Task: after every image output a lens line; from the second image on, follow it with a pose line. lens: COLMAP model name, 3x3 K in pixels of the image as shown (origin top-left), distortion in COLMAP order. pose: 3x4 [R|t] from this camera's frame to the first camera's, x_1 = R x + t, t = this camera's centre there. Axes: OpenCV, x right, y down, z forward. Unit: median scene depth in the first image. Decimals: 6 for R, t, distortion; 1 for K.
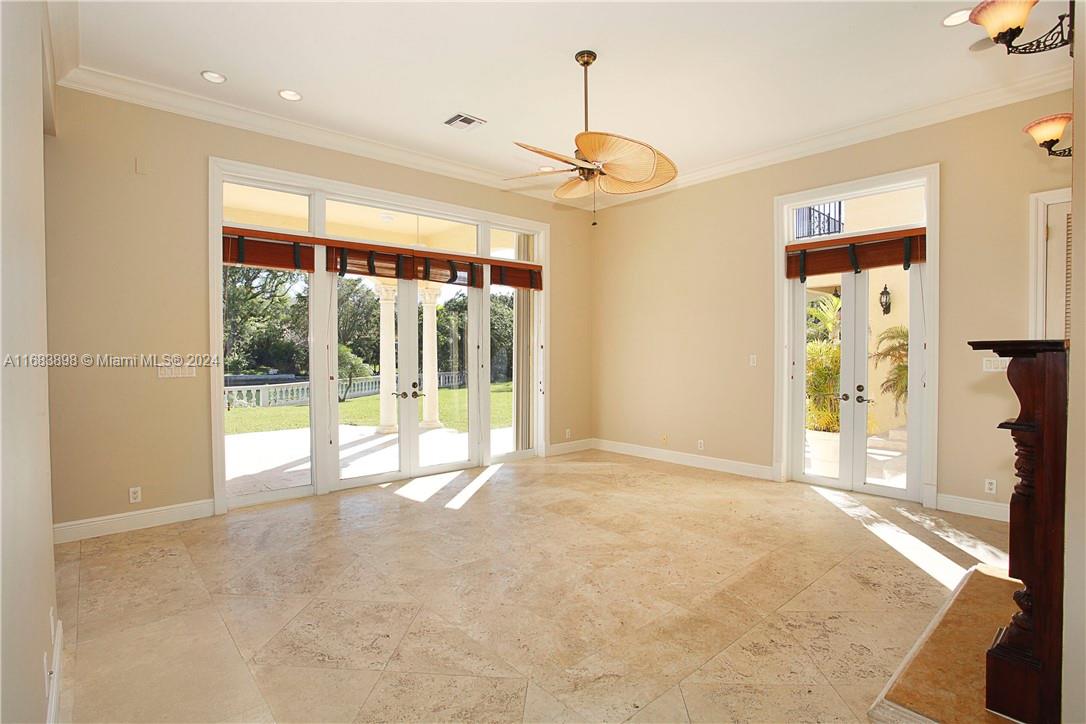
lens RADIAL K [[513.0, 0, 539.2], [0, 513.0, 364.2], [0, 0, 1]] dist [-0.045093, 0.004337]
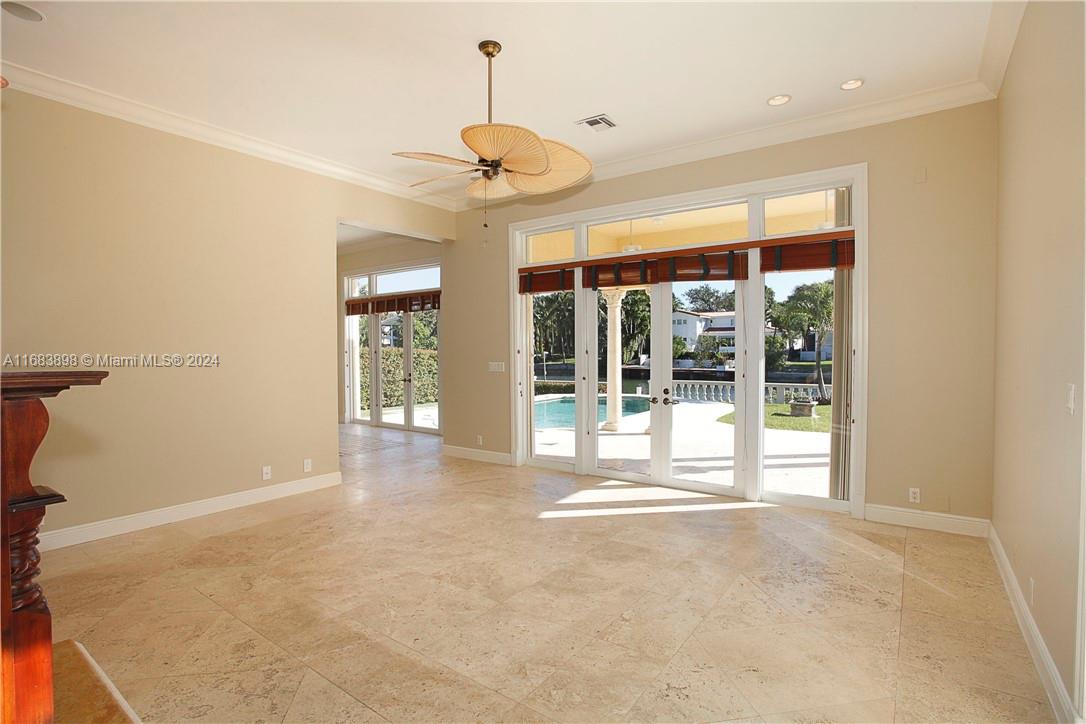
lens RADIAL K [[513.0, 0, 543.3], [0, 513.0, 359.9], [0, 0, 1]] dist [-0.045093, 0.004337]
pose [[0.238479, 0.016465, -0.971008, 1.050504], [-0.021953, 0.999692, 0.011559, -0.041649], [0.970900, 0.018560, 0.238767, 0.888928]]
